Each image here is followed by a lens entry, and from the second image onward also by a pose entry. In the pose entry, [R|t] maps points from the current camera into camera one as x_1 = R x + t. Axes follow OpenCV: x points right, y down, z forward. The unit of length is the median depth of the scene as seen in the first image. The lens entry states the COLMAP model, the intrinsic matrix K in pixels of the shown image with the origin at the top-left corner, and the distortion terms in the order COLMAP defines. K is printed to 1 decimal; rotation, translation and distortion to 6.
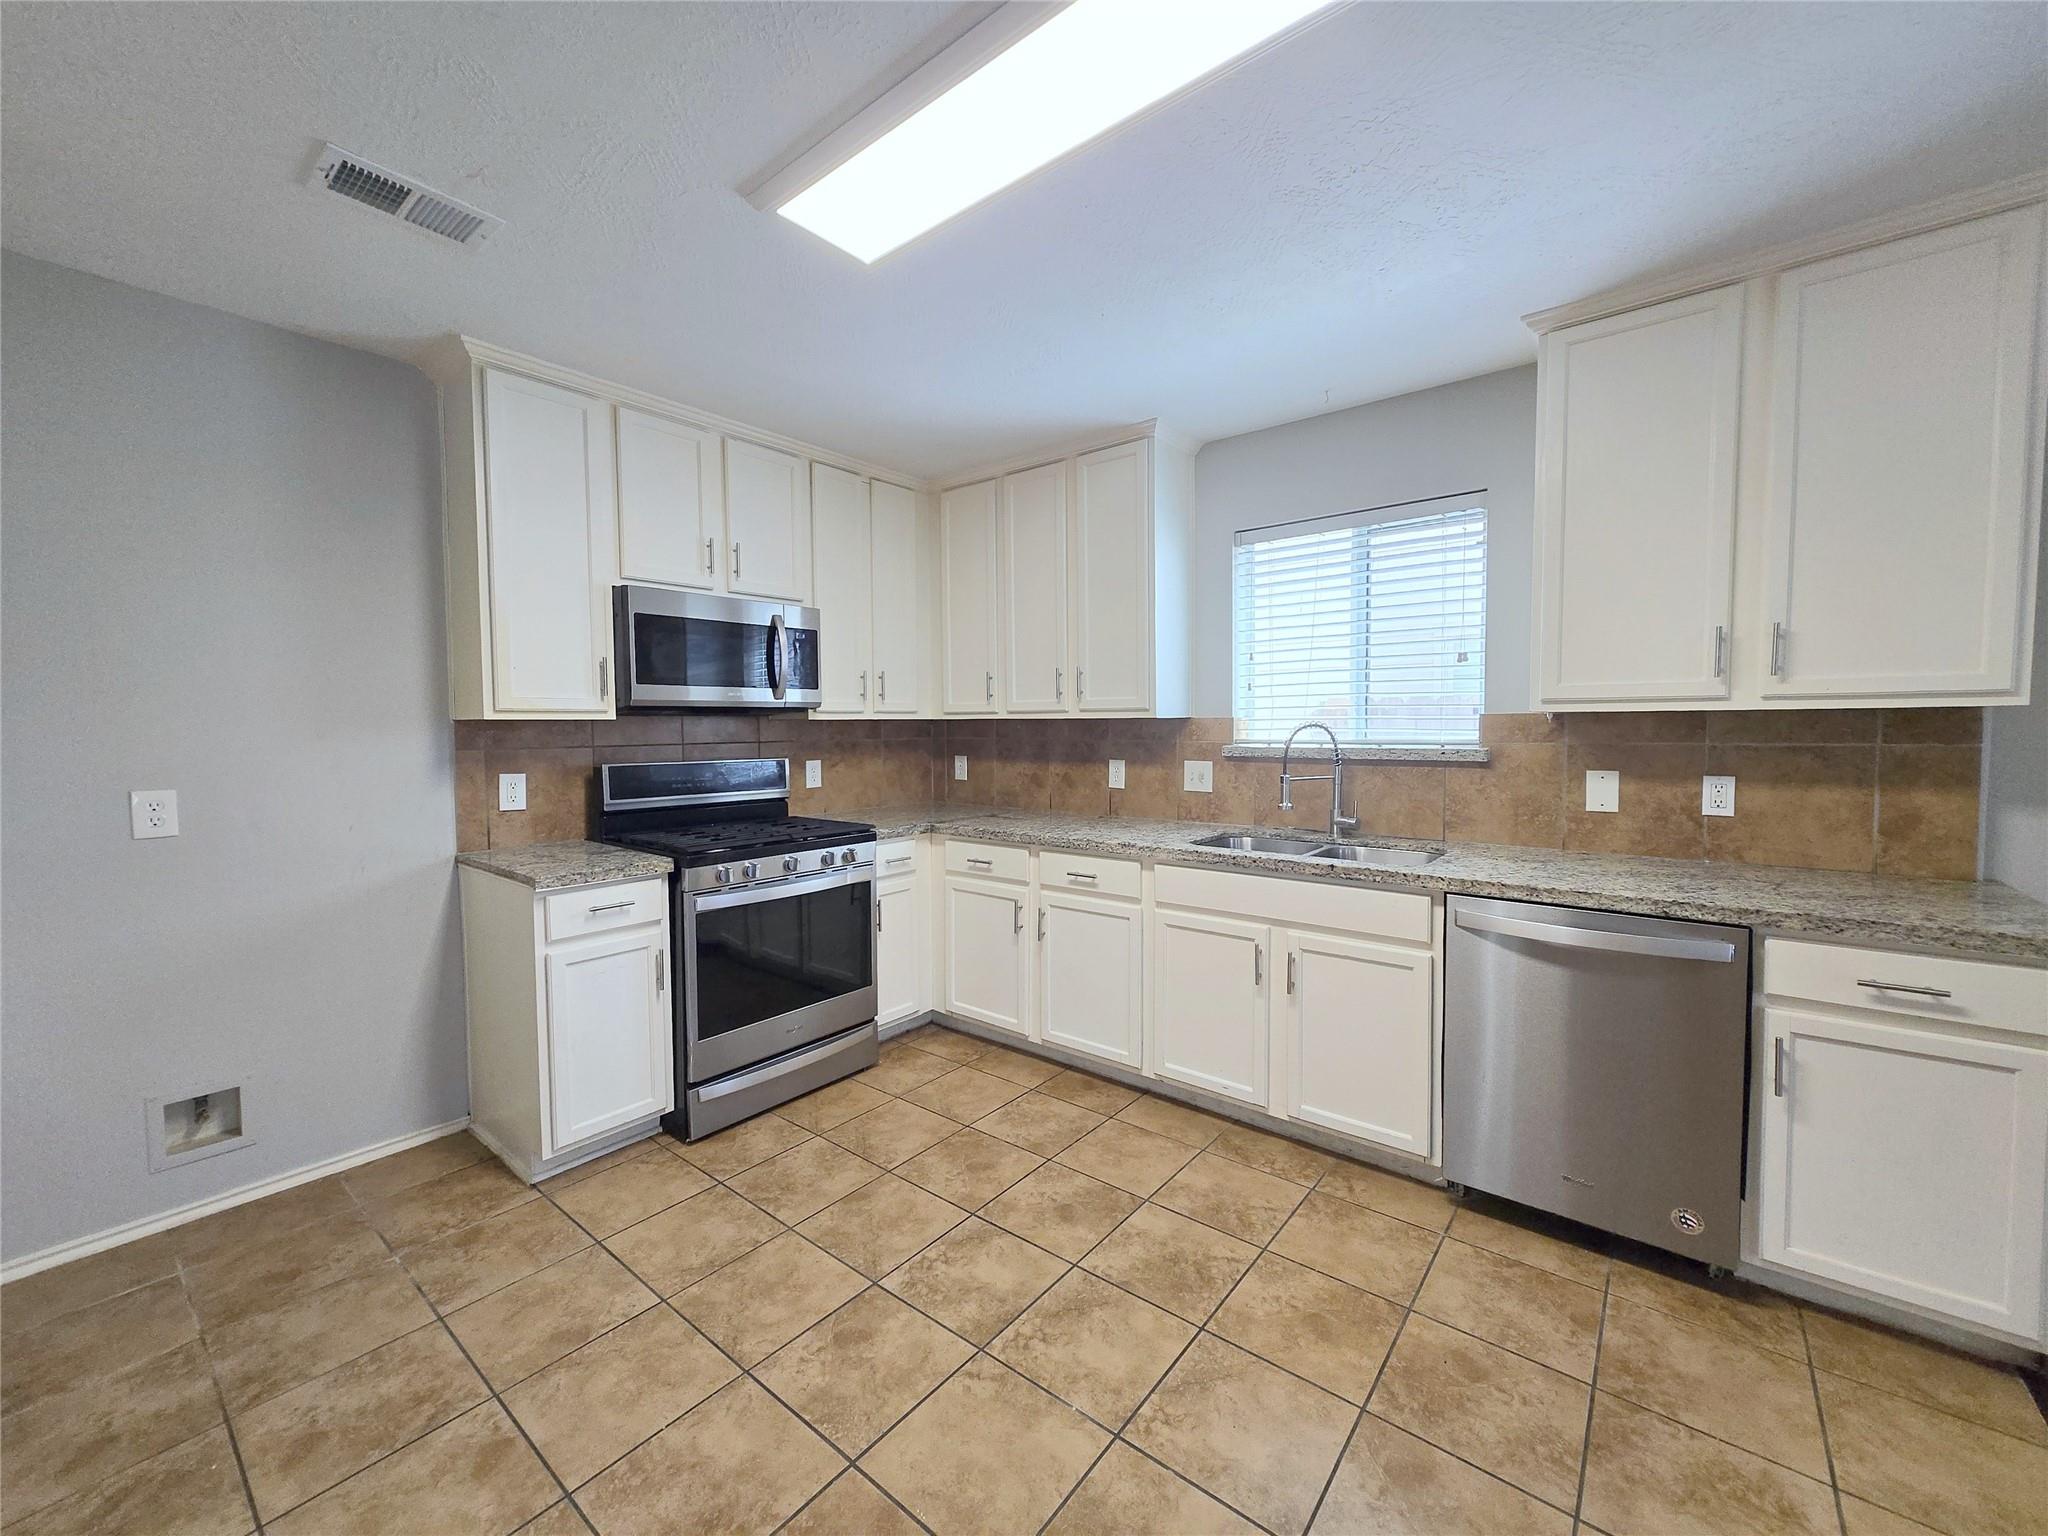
lens RADIAL K [[805.9, 0, 1034.9], [0, 805.9, 763.0], [0, 0, 1]] dist [0.002793, 0.000089]
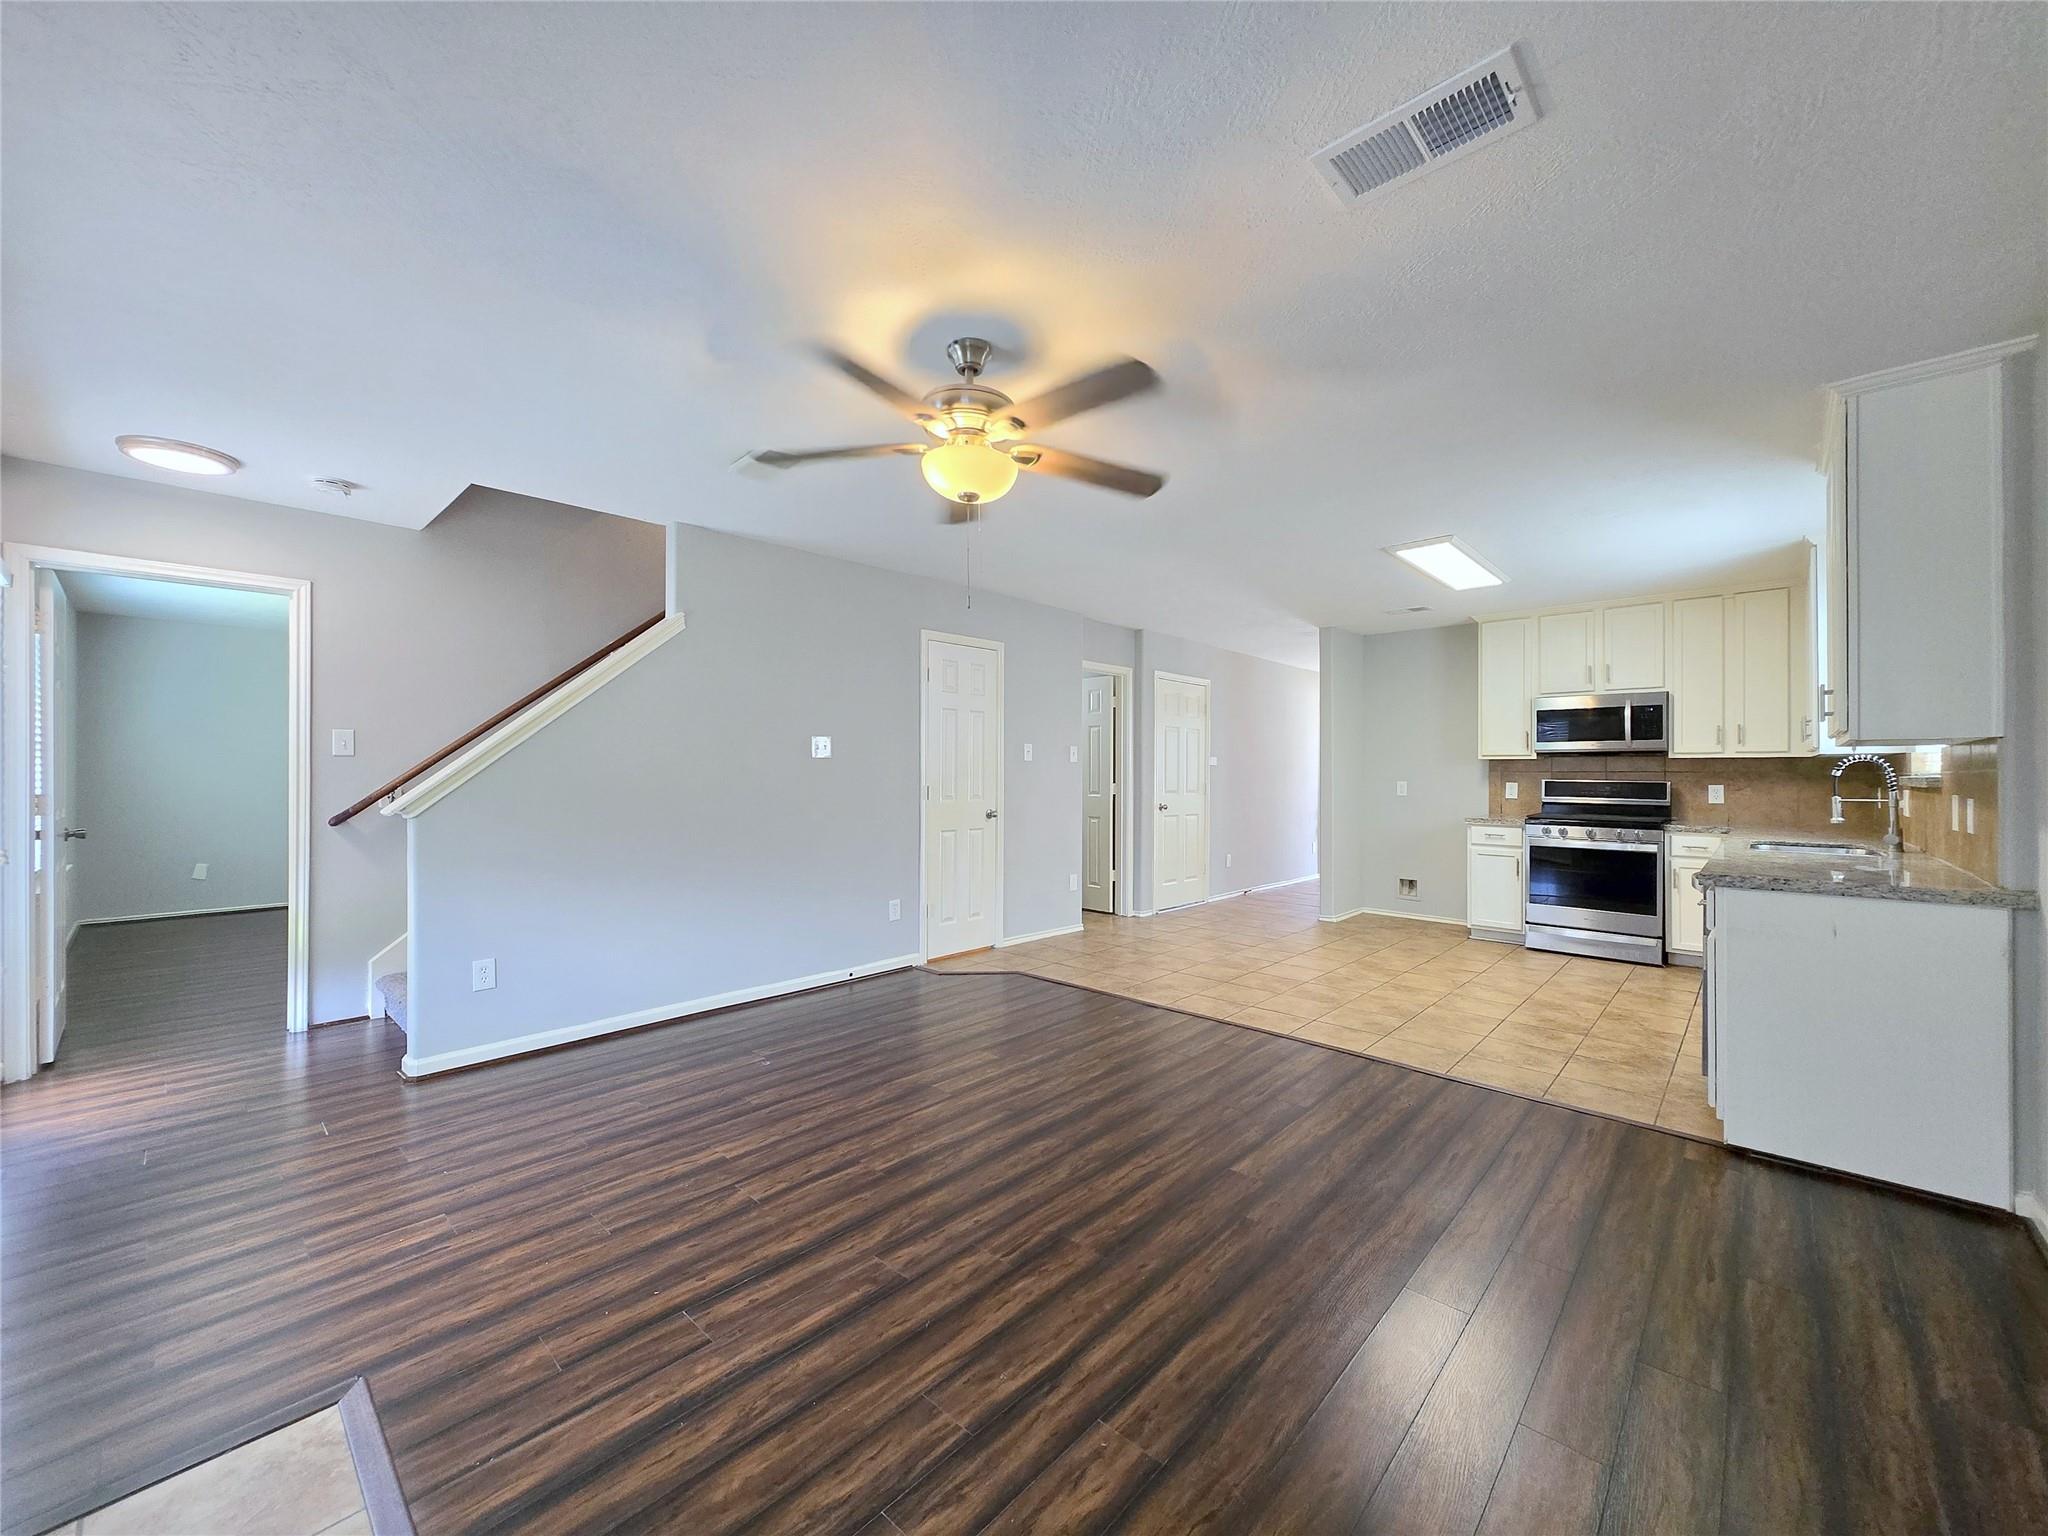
lens RADIAL K [[802.7, 0, 1019.5], [0, 802.7, 766.7], [0, 0, 1]] dist [0.002498, 0.000207]
pose [[-0.081891, 0.001547, -0.996640, 1.744247], [-0.051504, 0.998656, 0.005782, 0.027072], [0.995310, 0.051805, -0.081701, -0.216913]]
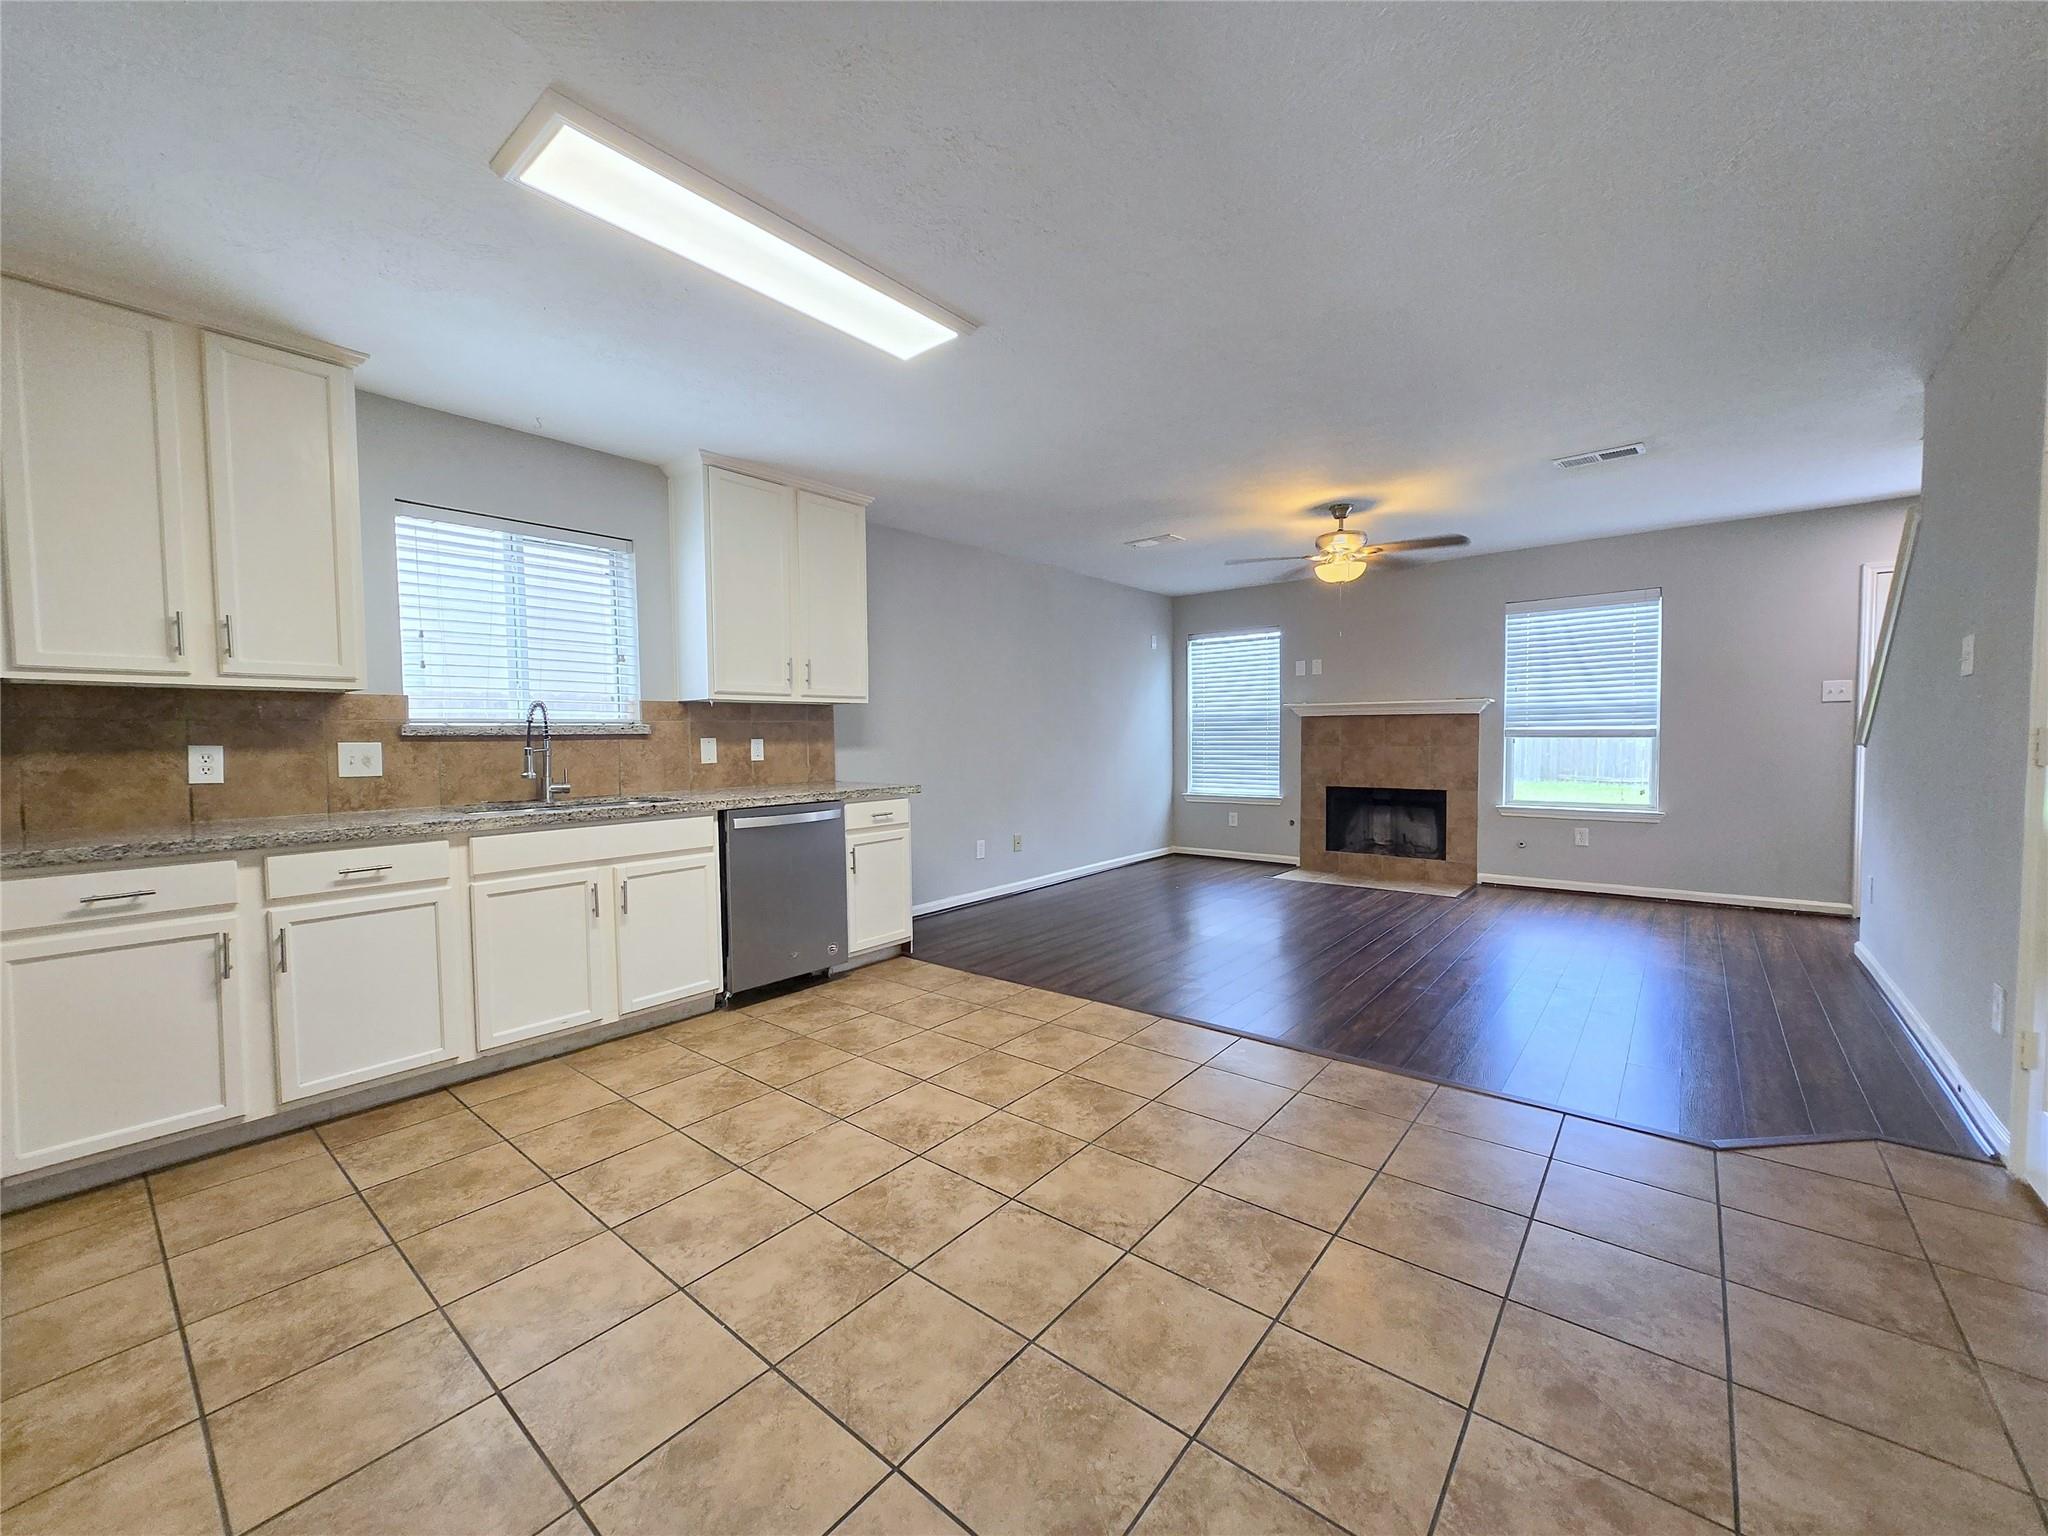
lens RADIAL K [[809.0, 0, 1024.0], [0, 809.0, 768.0], [0, 0, 1]] dist [0.008998, -0.000206]
pose [[0.019769, -0.033493, 0.999243, -0.813480], [0.060214, 0.997664, 0.032249, 0.049208], [-0.997990, 0.059531, 0.021739, 0.297769]]
